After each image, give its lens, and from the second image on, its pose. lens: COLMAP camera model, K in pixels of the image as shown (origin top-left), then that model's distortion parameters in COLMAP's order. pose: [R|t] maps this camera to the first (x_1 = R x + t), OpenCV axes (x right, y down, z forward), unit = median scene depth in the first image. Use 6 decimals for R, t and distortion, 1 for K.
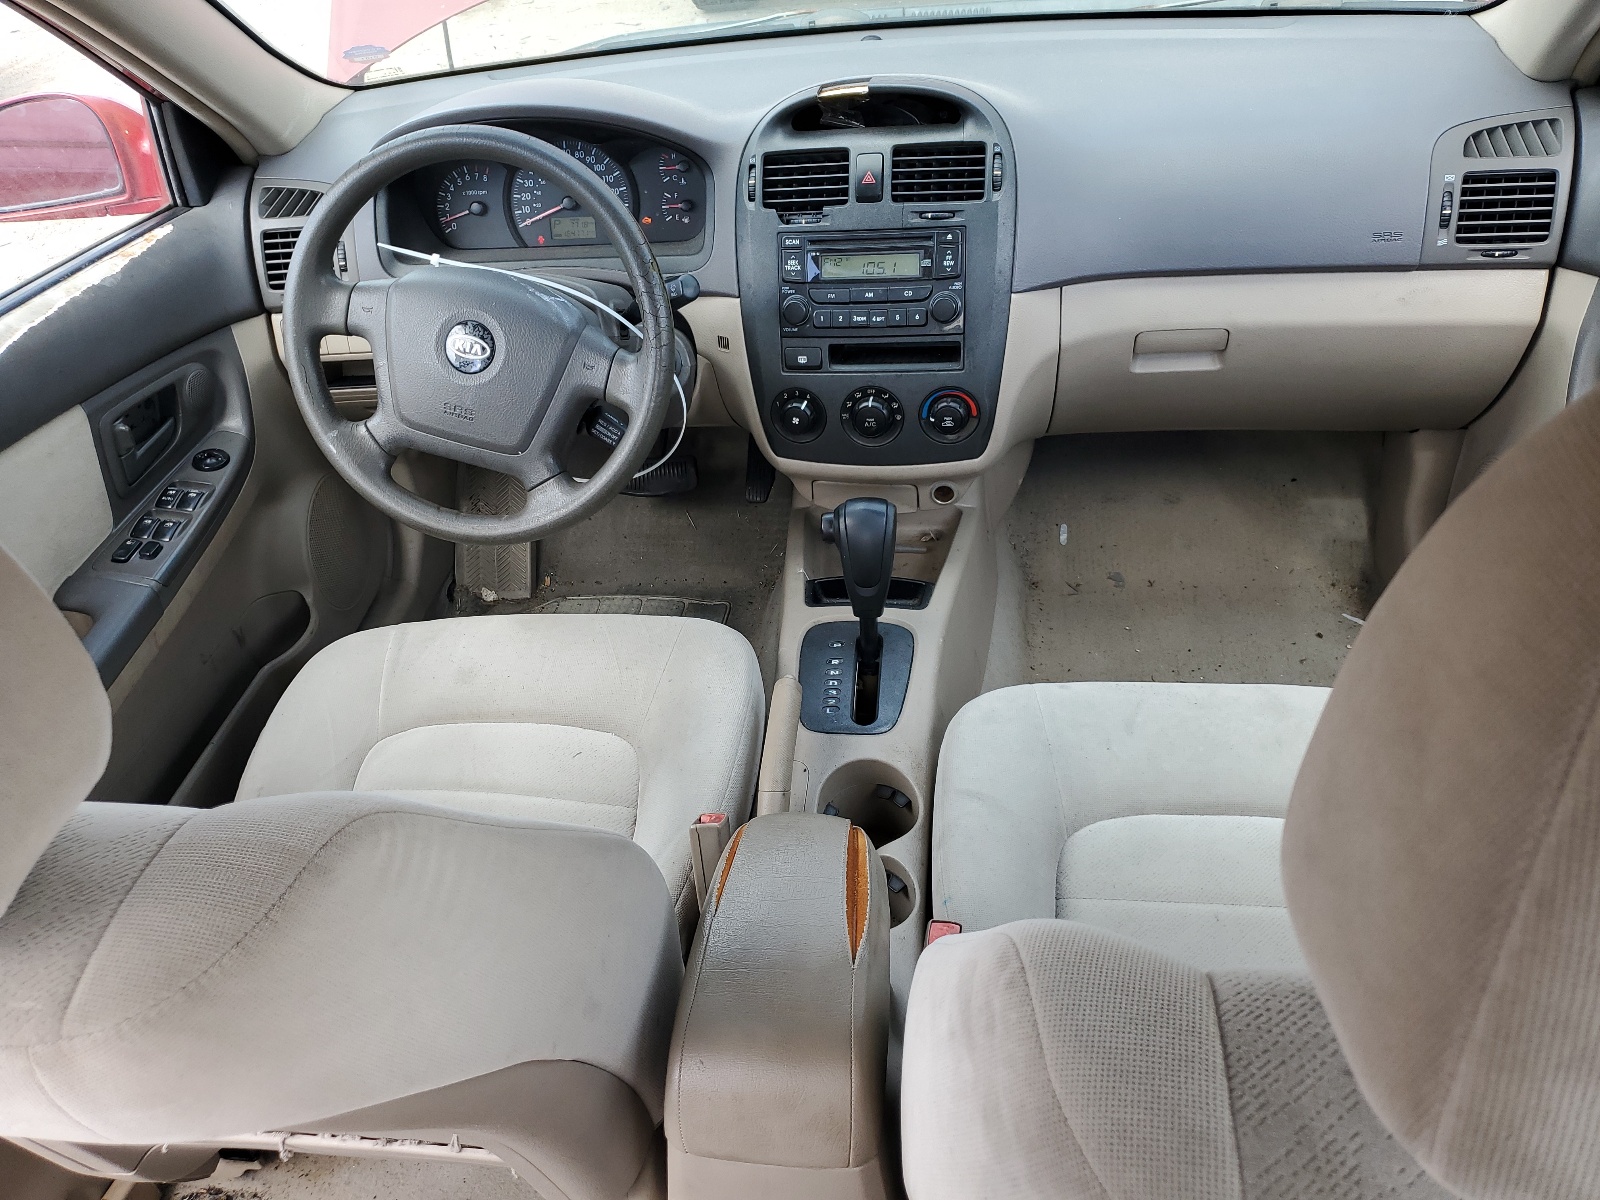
lens RADIAL K [[1208.1, 0, 800.5], [0, 1208.1, 600.9], [0, 0, 1]] dist [0.003915, 0.000622]
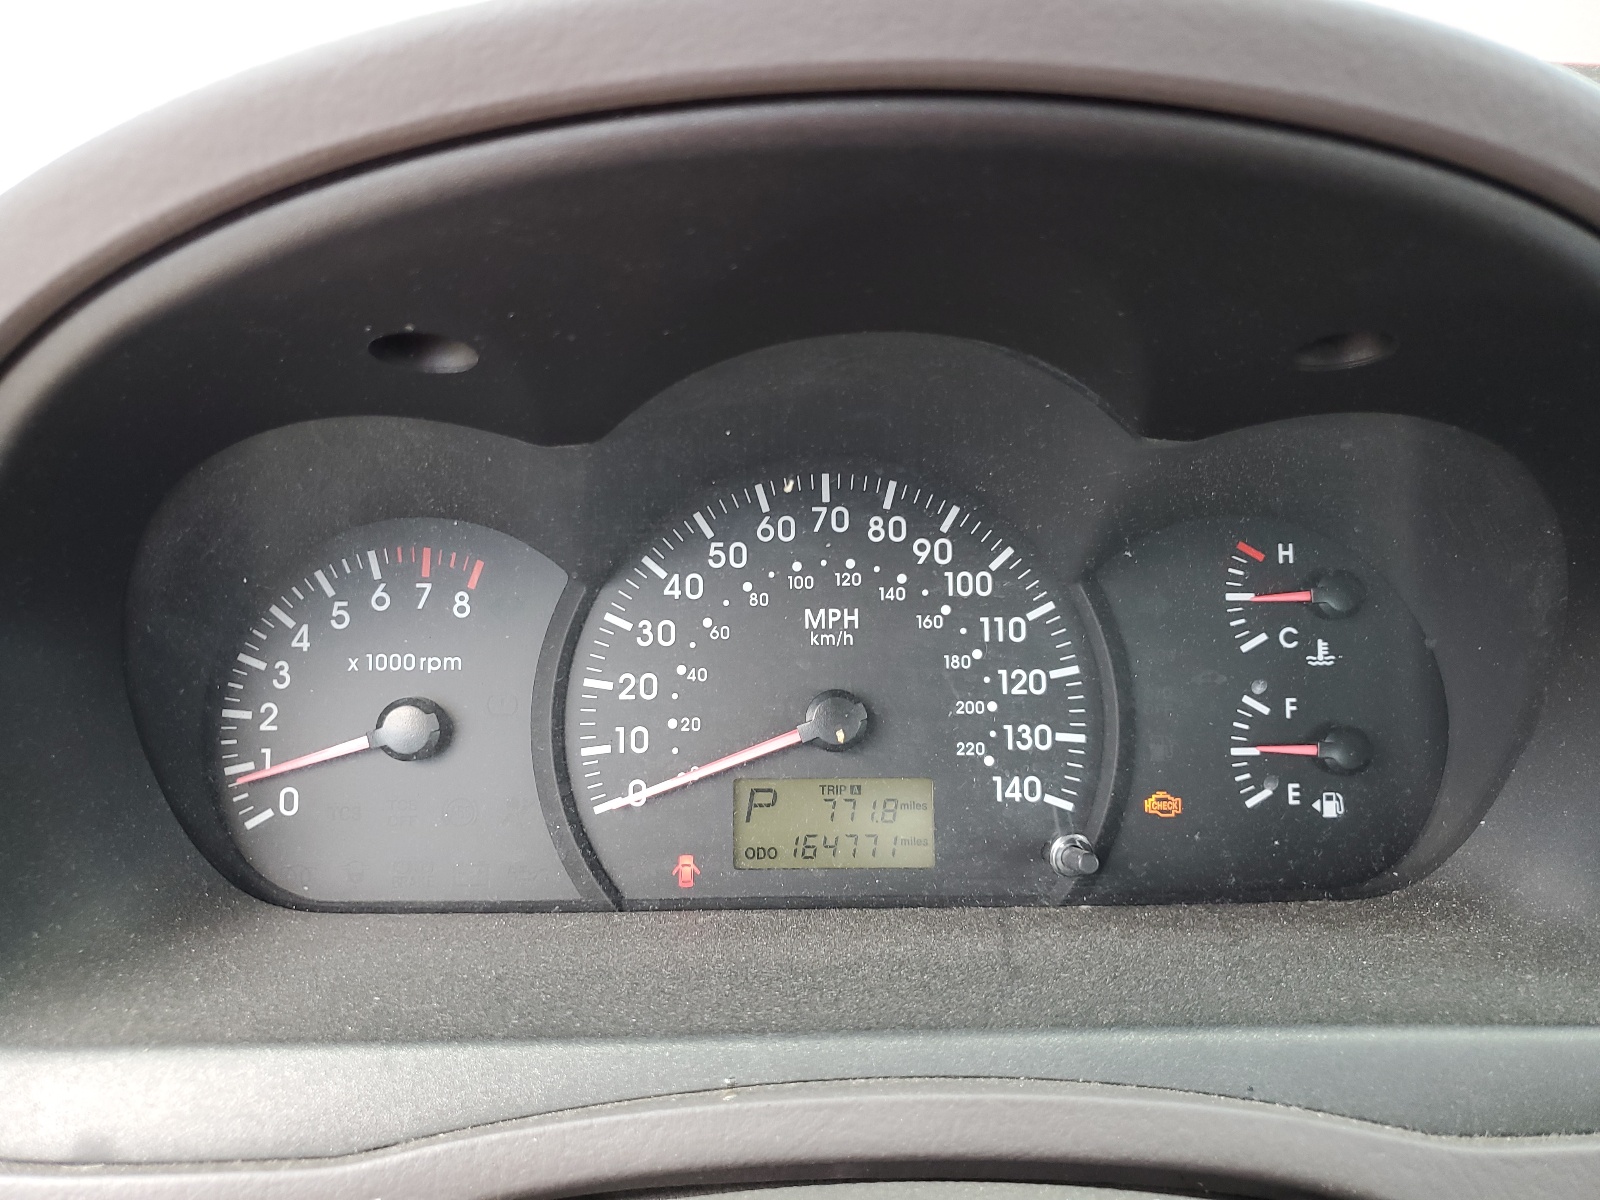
lens RADIAL K [[1208.1, 0, 800.4], [0, 1208.1, 600.3], [0, 0, 1]] dist [0.003915, 0.000622]
pose [[0.985014, 0.045097, 0.166476, -0.234622], [0.017818, 0.933440, -0.358291, -0.265664], [-0.171554, 0.355888, 0.918647, 0.773508]]
